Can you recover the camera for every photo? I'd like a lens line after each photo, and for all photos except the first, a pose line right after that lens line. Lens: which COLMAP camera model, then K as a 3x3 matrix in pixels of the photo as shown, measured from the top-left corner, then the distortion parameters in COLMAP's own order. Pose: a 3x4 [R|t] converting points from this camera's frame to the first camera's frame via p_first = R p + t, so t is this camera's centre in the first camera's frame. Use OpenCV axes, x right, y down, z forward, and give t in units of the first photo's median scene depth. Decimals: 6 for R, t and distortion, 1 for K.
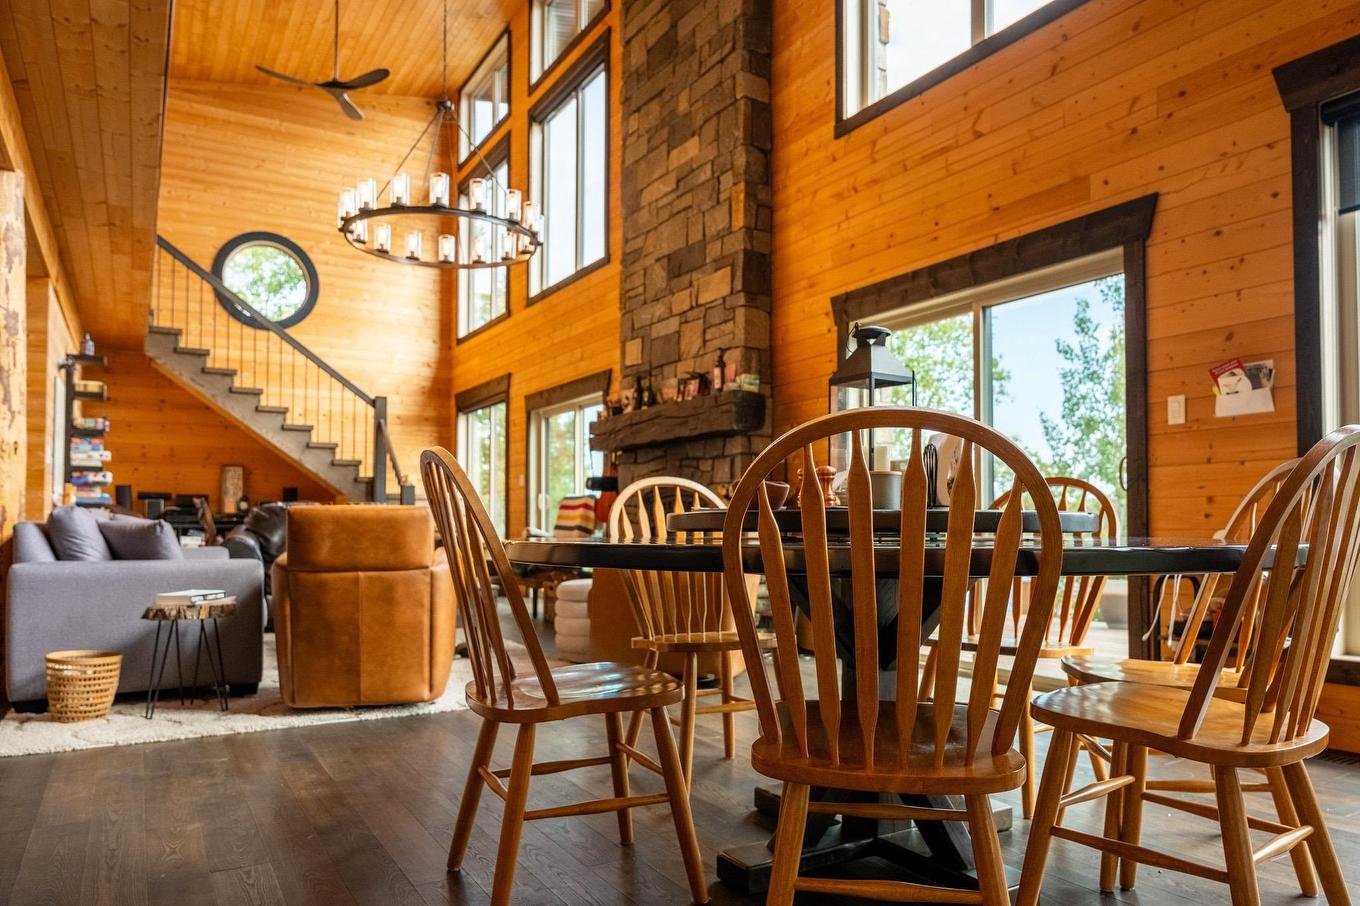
lens RADIAL K [[898.0, 0, 677.2], [0, 898.0, 500.8], [0, 0, 1]] dist [0.024515, -0.023200]
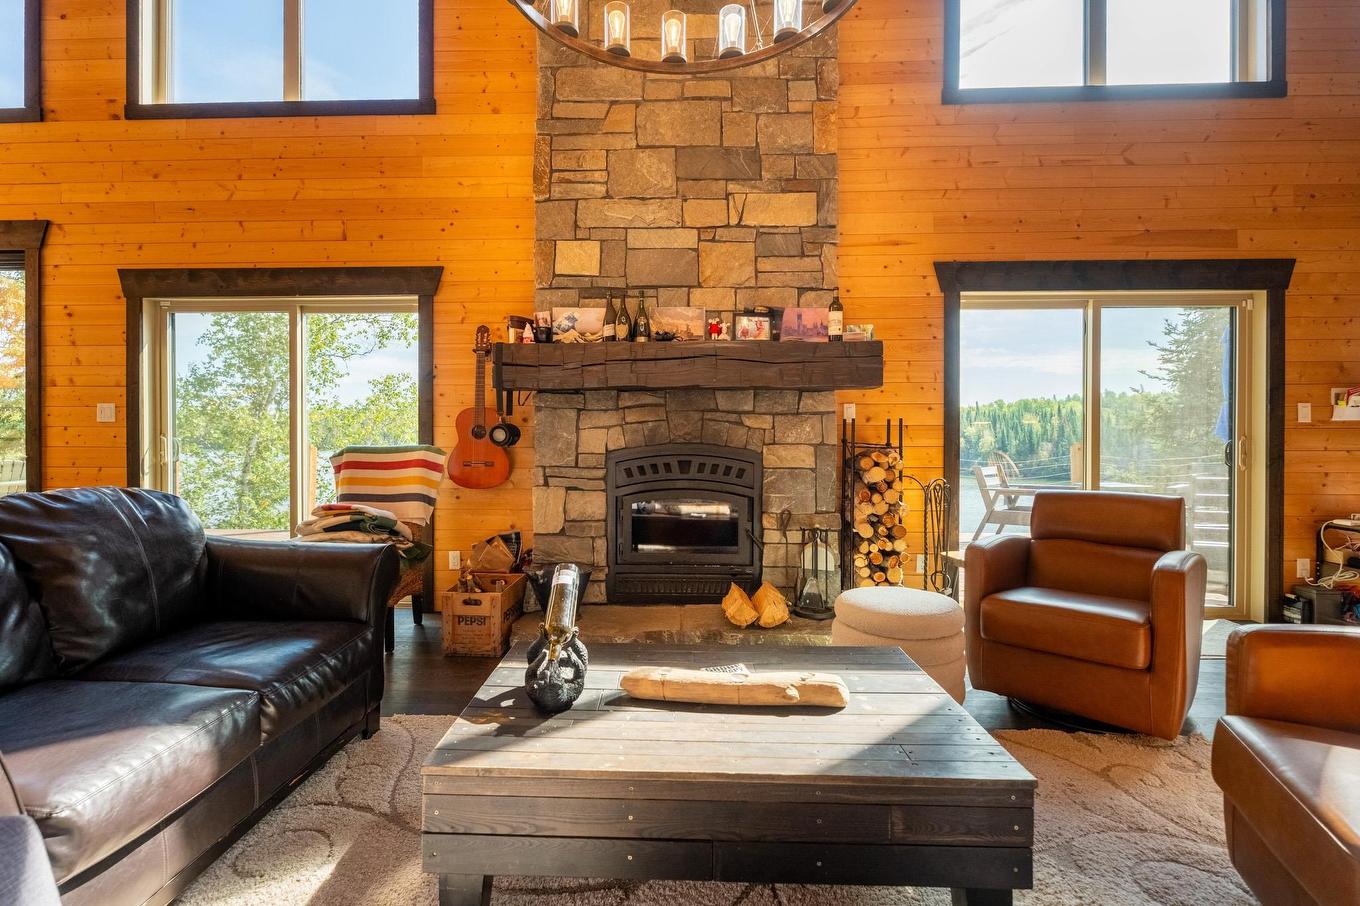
lens RADIAL K [[621.9, 0, 634.0], [0, 621.9, 476.2], [0, 0, 1]] dist [0.010176, -0.004434]
pose [[0.554734, 0.002276, 0.832024, -0.687665], [-0.020774, 0.999722, 0.011116, 0.010522], [-0.831768, -0.023451, 0.554628, 1.036914]]
